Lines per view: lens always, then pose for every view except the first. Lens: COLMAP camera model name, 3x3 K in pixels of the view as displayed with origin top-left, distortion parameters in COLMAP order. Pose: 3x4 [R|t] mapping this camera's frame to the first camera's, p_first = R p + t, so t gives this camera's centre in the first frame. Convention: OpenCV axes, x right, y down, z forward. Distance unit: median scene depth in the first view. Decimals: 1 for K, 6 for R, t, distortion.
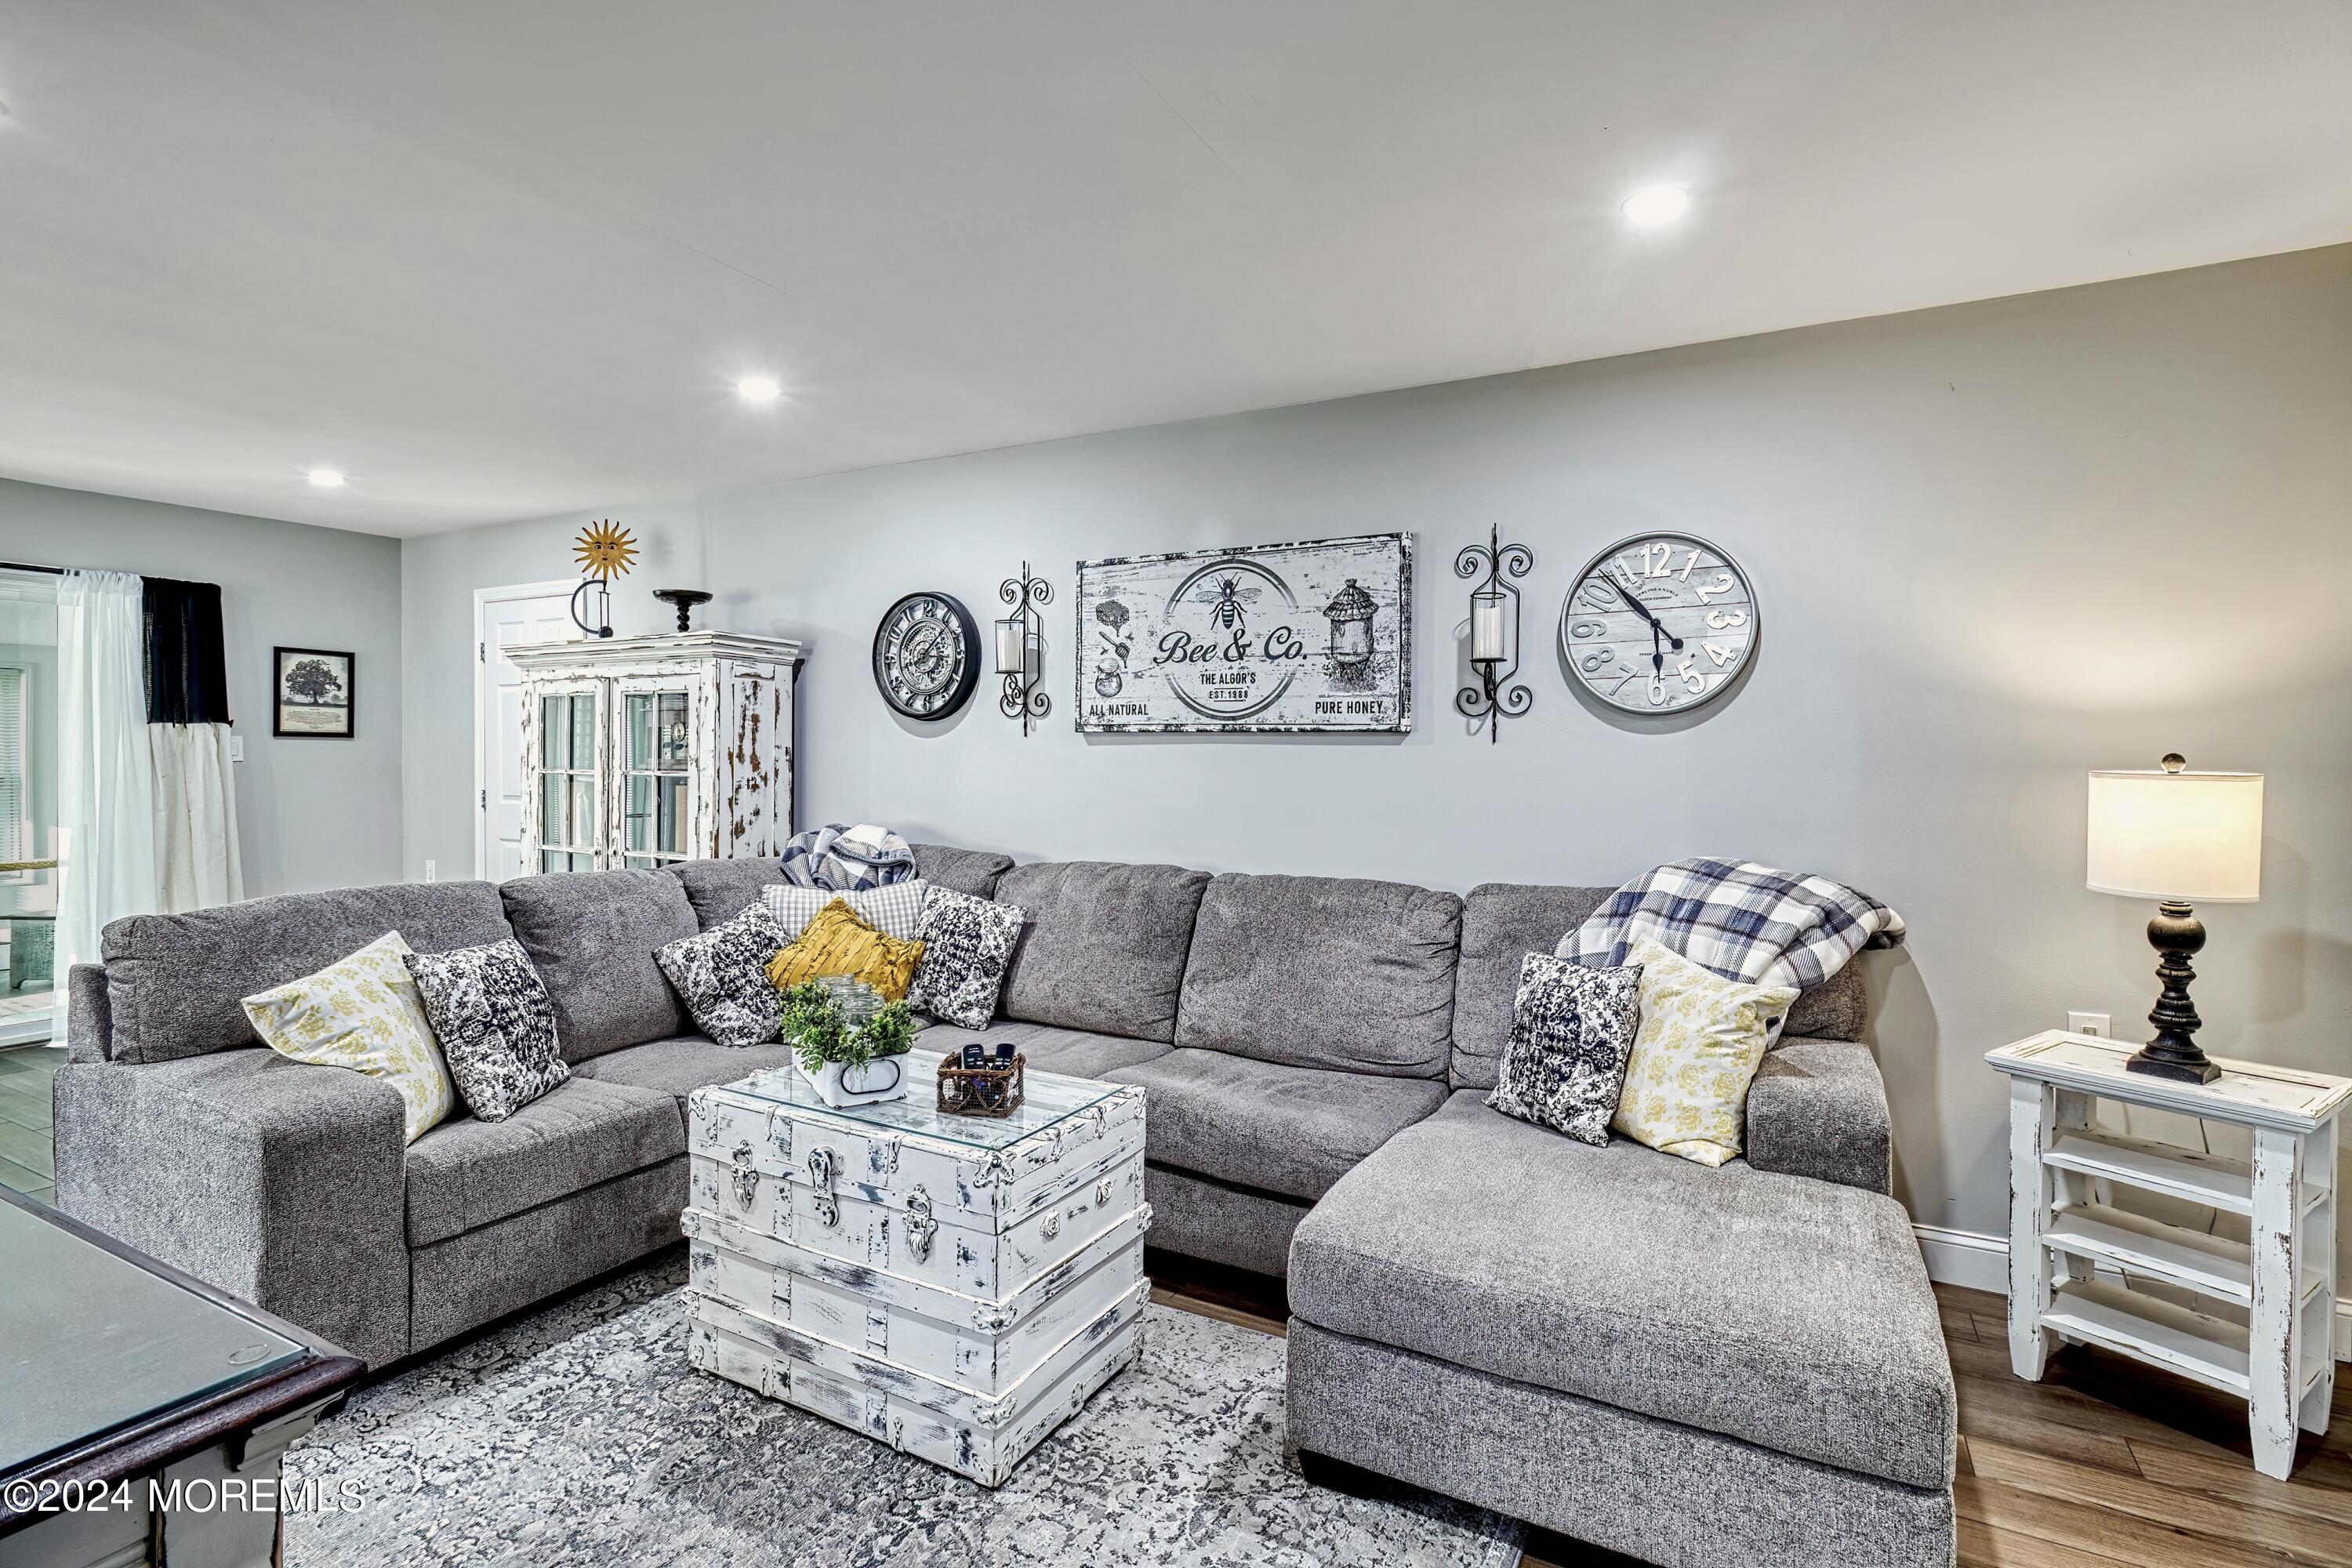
lens RADIAL K [[1117.4, 0, 1188.2], [0, 1117.4, 762.2], [0, 0, 1]] dist [0.001917, 0.000051]
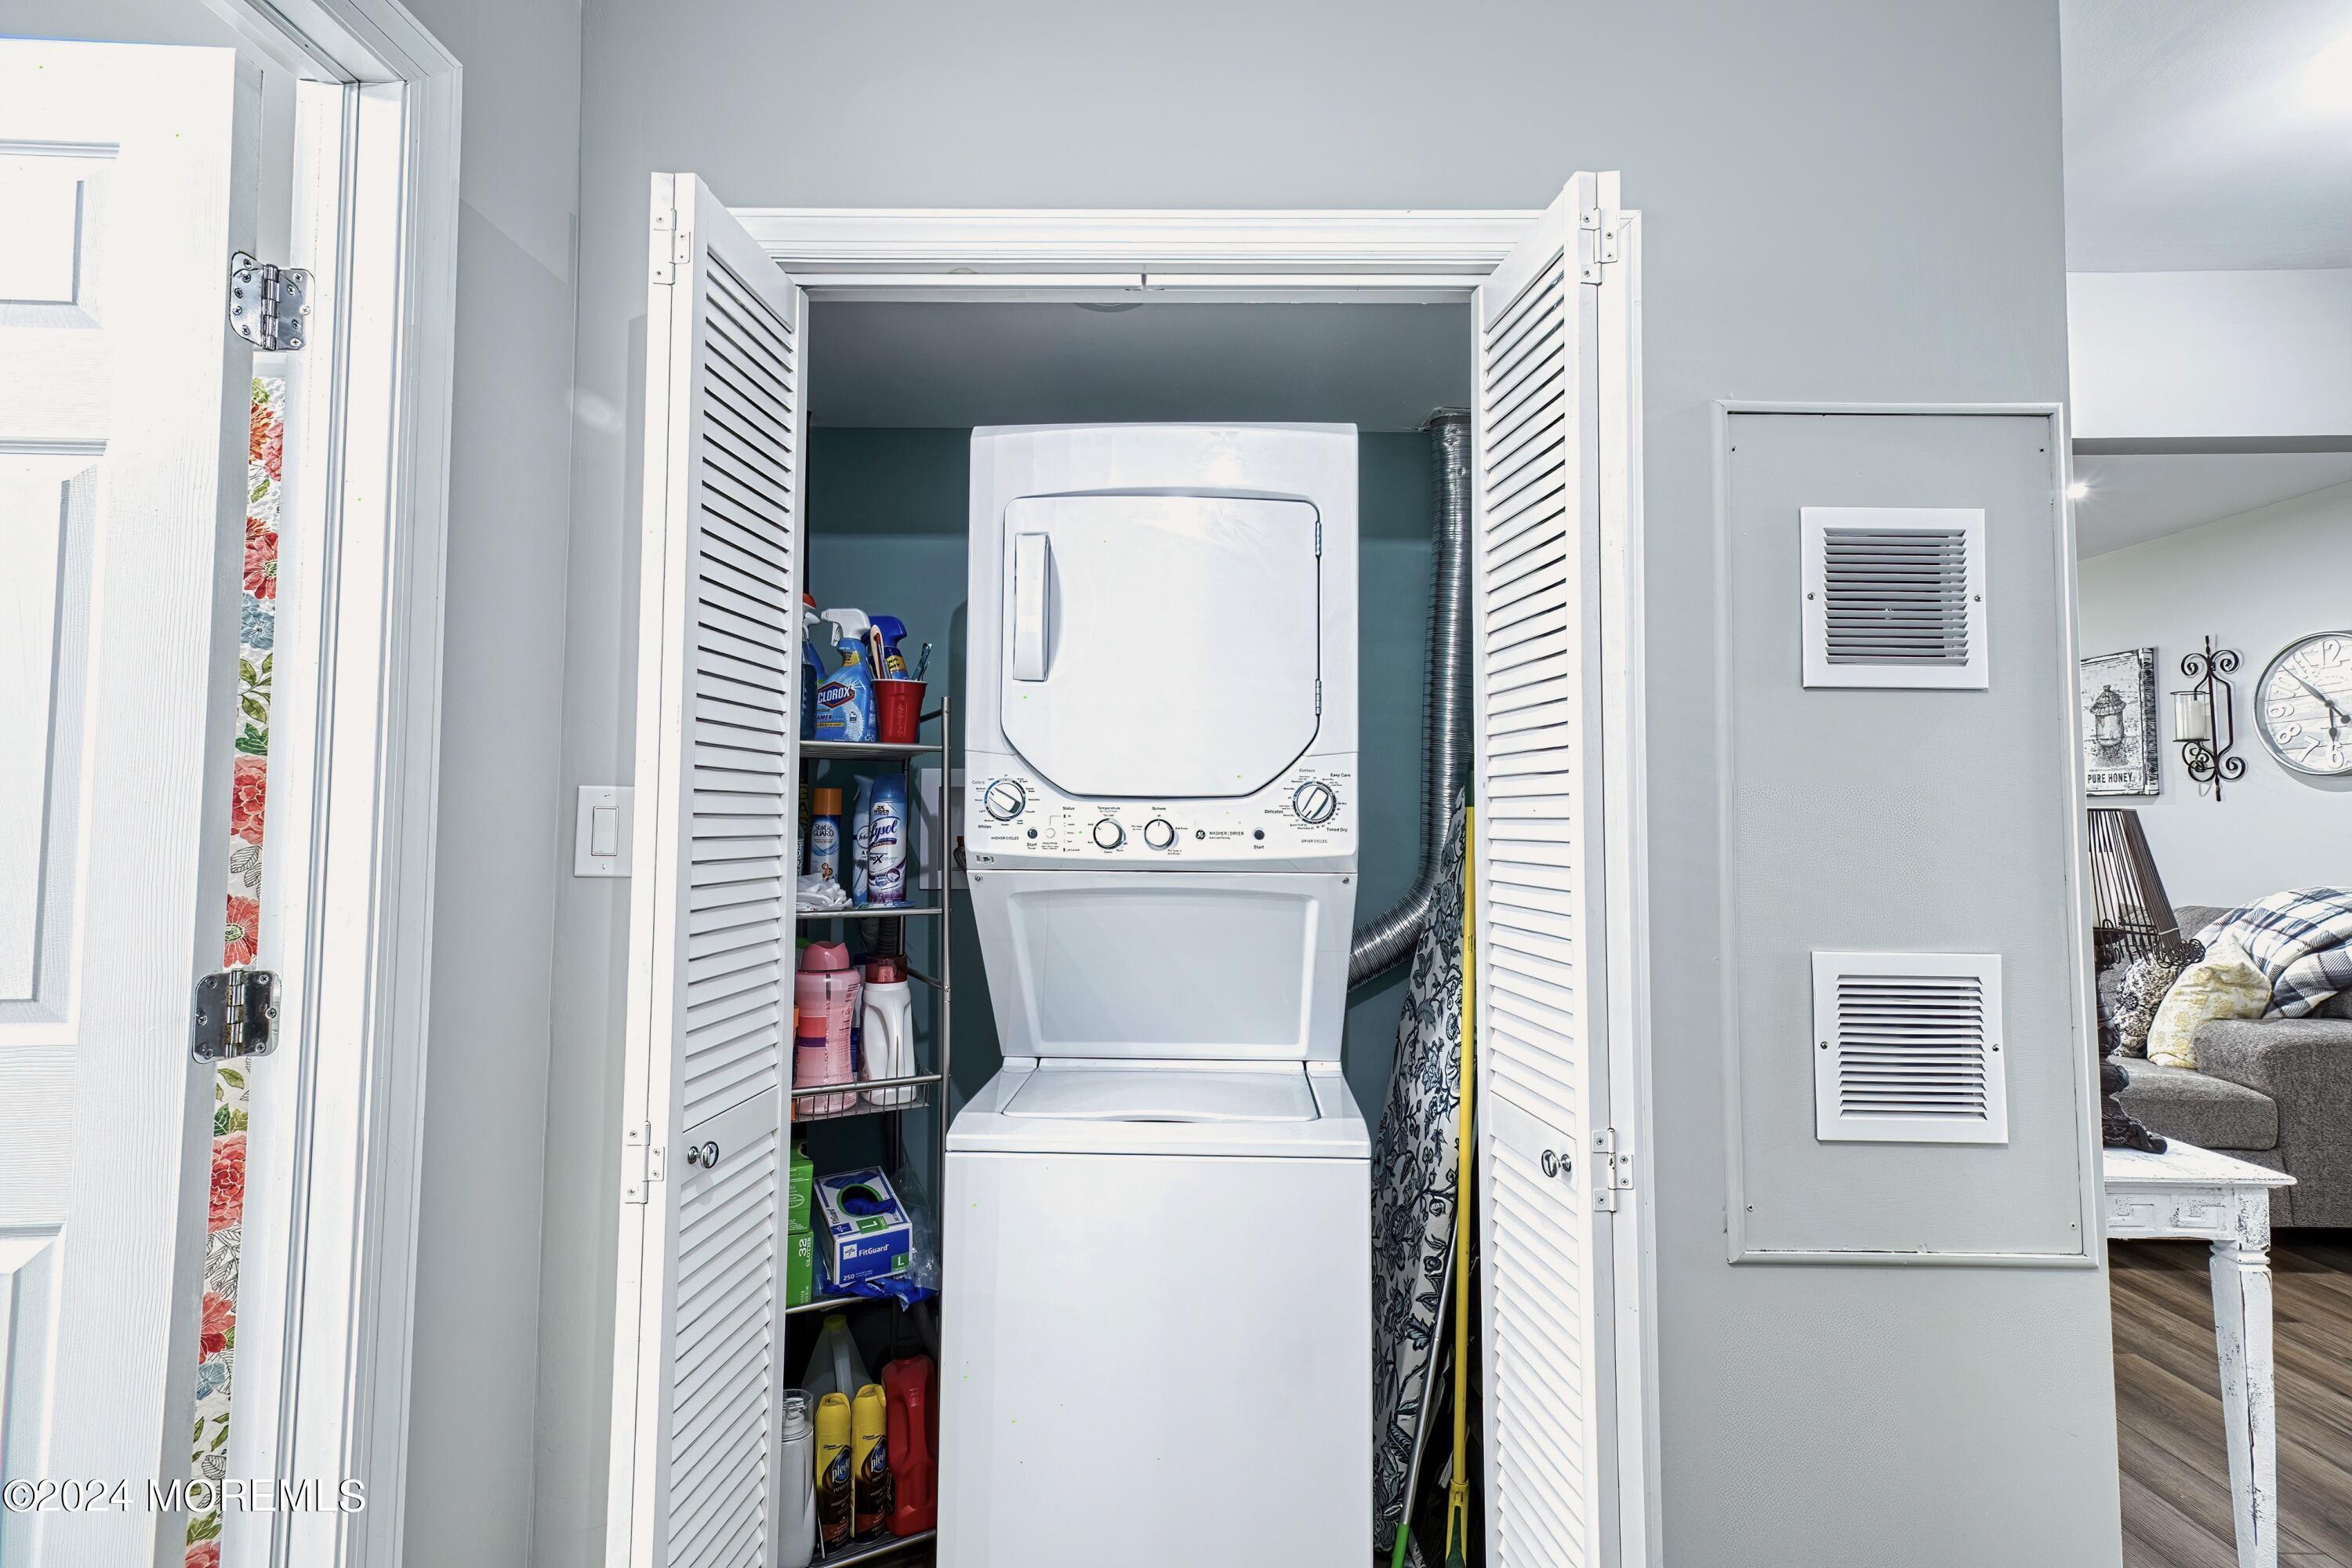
lens RADIAL K [[1090.2, 0, 1187.2], [0, 1090.2, 762.7], [0, 0, 1]] dist [0.005688, -0.000270]
pose [[0.474791, -0.054447, -0.878413, 0.751622], [-0.006484, 0.997841, -0.065355, 0.026067], [0.880075, 0.036726, 0.473412, -0.606444]]
